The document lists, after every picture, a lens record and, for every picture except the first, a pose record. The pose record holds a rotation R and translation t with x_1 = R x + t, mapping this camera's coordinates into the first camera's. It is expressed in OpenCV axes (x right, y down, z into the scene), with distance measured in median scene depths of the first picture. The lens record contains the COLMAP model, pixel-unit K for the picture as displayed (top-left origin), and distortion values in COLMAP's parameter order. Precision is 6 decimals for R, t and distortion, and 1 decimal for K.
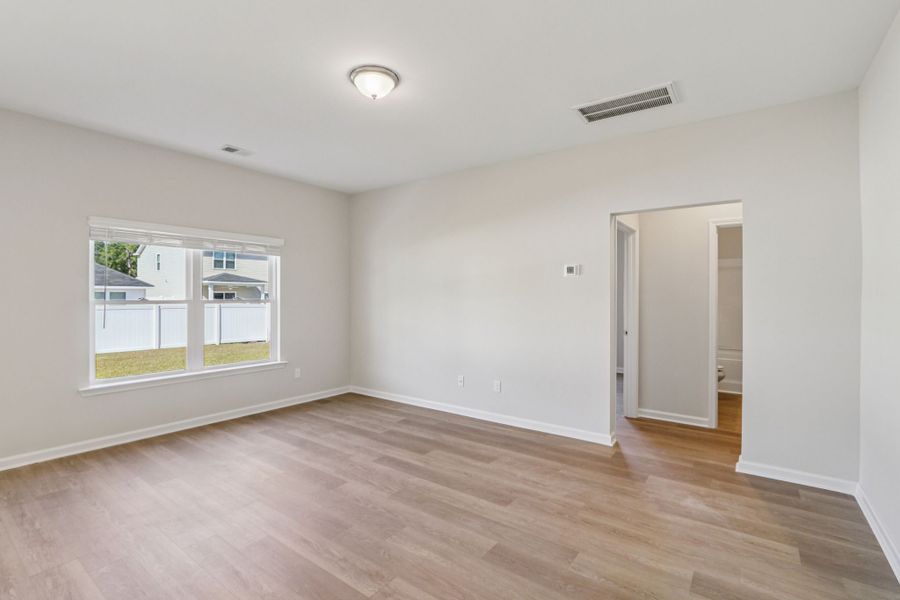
lens RADIAL K [[417.4, 0, 444.7], [0, 417.4, 294.4], [0, 0, 1]] dist [-0.022371, 0.004593]
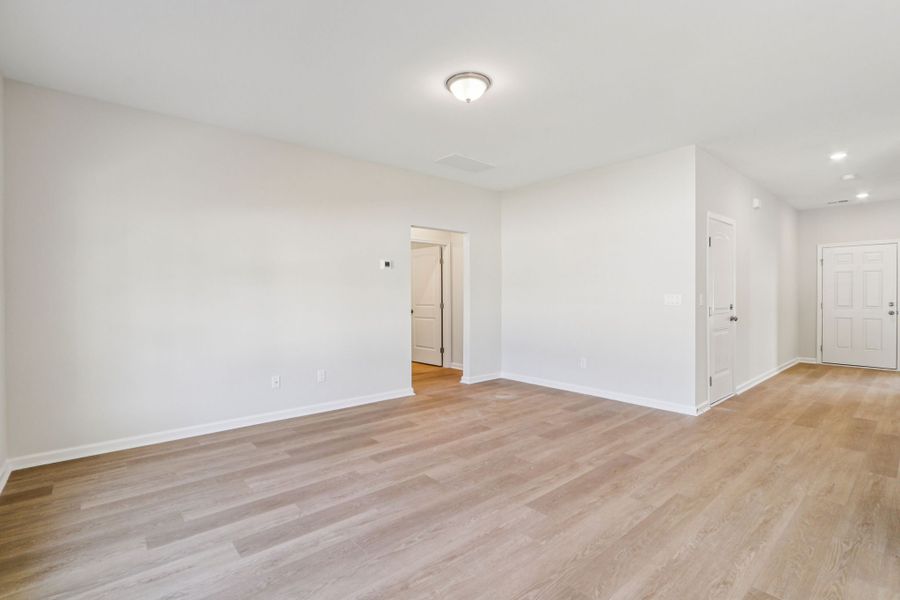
lens RADIAL K [[417.4, 0, 444.7], [0, 417.4, 294.4], [0, 0, 1]] dist [-0.022371, 0.004593]
pose [[0.224472, -0.003893, 0.974473, -0.997203], [-0.003714, 0.999981, 0.004851, 0.027515], [-0.974473, -0.004709, 0.224454, 0.639946]]
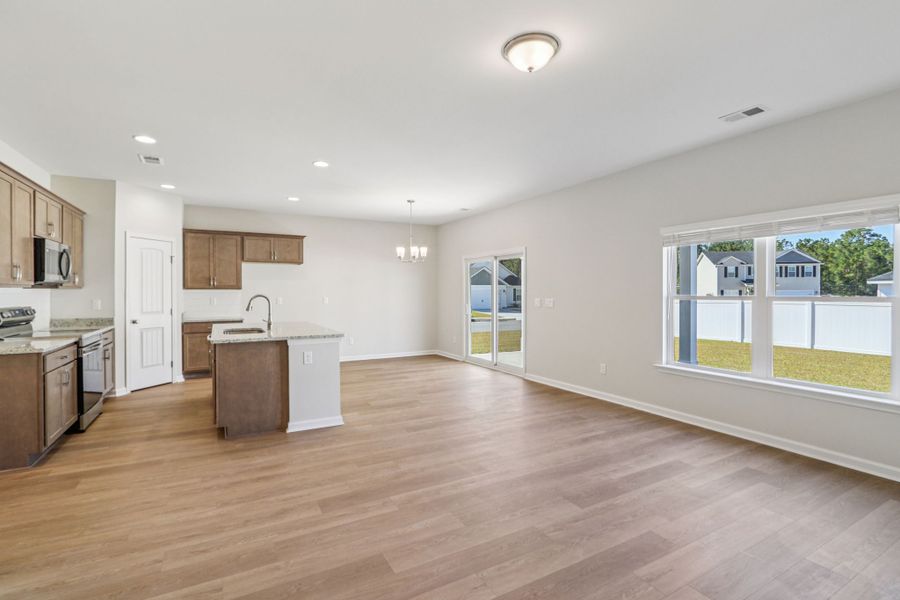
lens RADIAL K [[417.4, 0, 444.7], [0, 417.4, 294.4], [0, 0, 1]] dist [-0.022371, 0.004593]
pose [[-0.417278, 0.001554, -0.908777, 0.568712], [0.004621, 0.999989, -0.000411, 0.008962], [0.908767, -0.004371, -0.417281, 0.950478]]
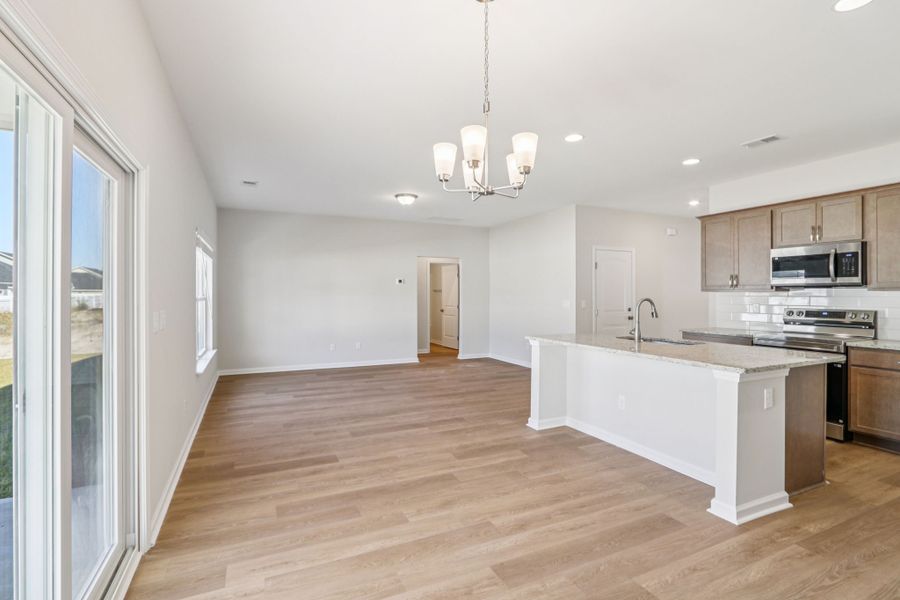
lens RADIAL K [[417.4, 0, 444.7], [0, 417.4, 294.4], [0, 0, 1]] dist [-0.022371, 0.004593]
pose [[0.476780, -0.002950, 0.879018, -1.607165], [-0.005326, 0.999966, 0.006245, -0.008733], [-0.879007, -0.007659, 0.476748, -0.194474]]
